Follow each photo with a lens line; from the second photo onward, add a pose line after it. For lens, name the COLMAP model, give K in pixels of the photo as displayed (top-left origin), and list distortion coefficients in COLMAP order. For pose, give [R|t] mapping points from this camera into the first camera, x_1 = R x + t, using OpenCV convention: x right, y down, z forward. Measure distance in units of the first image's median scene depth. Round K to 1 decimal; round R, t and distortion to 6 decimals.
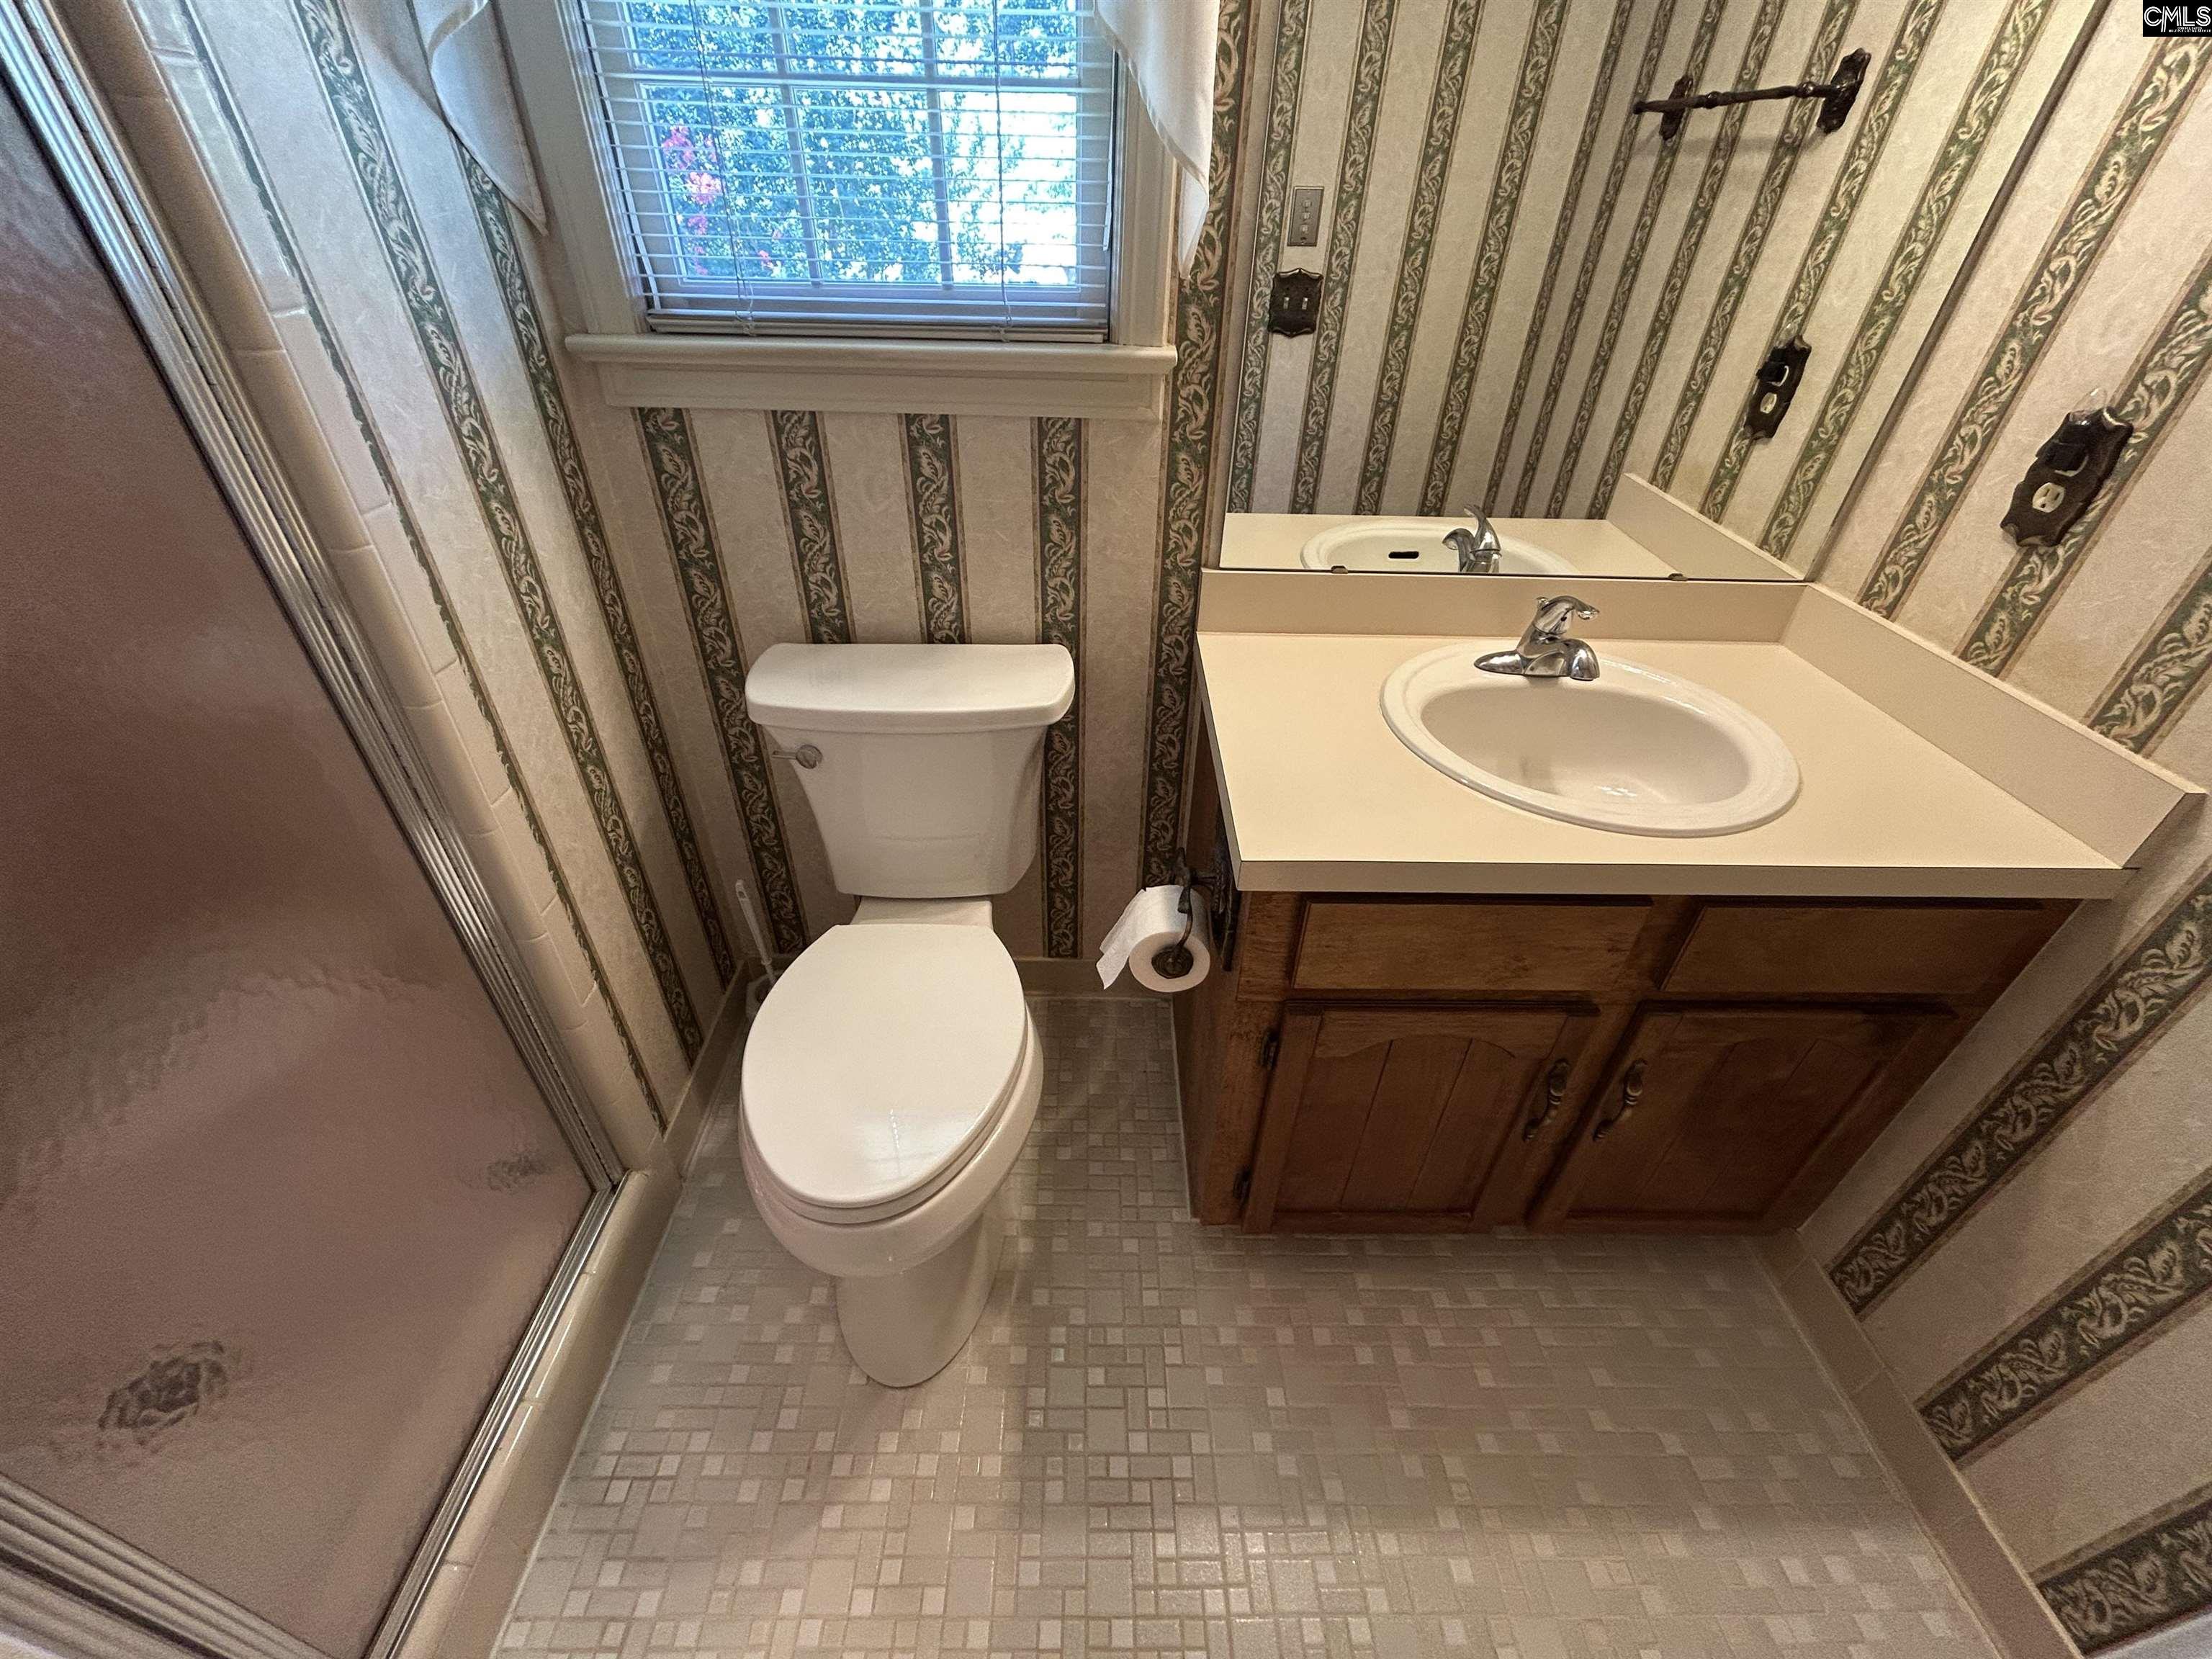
lens RADIAL K [[894.1, 0, 1098.0], [0, 894.1, 824.5], [0, 0, 1]] dist [-0.004206, -0.000206]
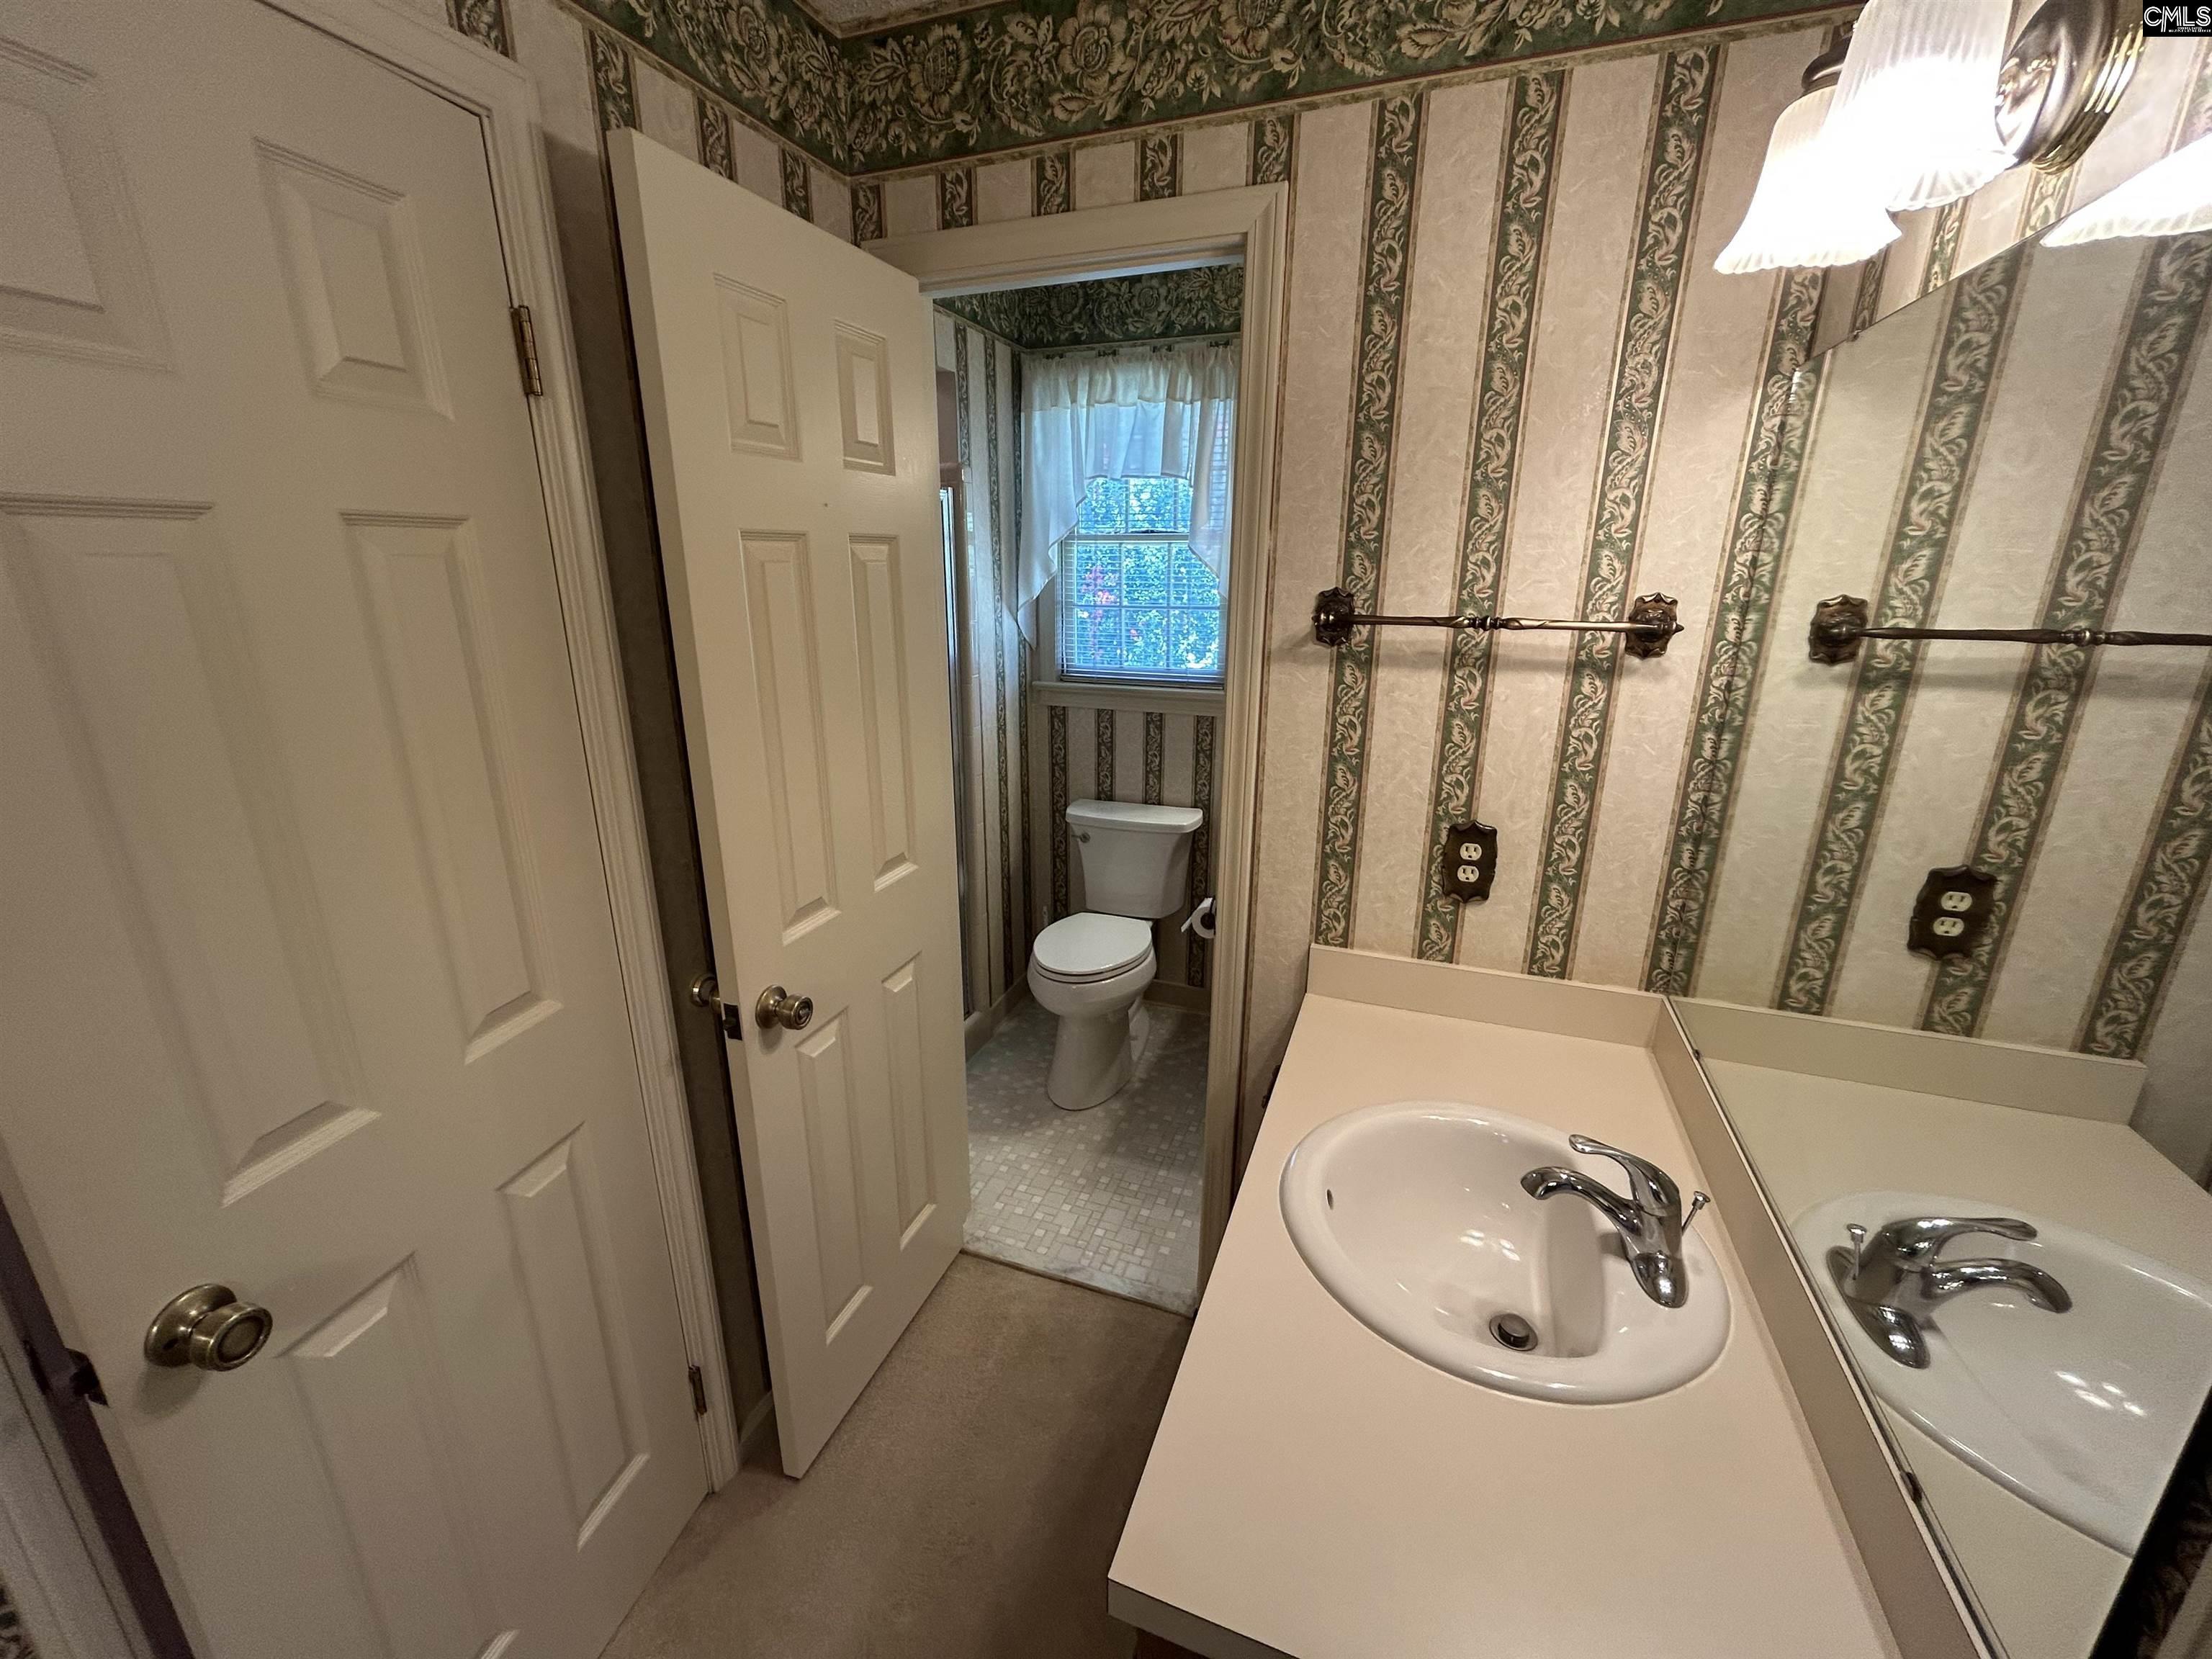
lens RADIAL K [[894.1, 0, 1105.1], [0, 894.1, 829.5], [0, 0, 1]] dist [-0.004206, -0.000206]
pose [[0.936323, 0.083166, -0.341149, 0.548811], [-0.190727, 0.936191, -0.295246, 0.603440], [0.294826, 0.341512, 0.892439, -1.146573]]
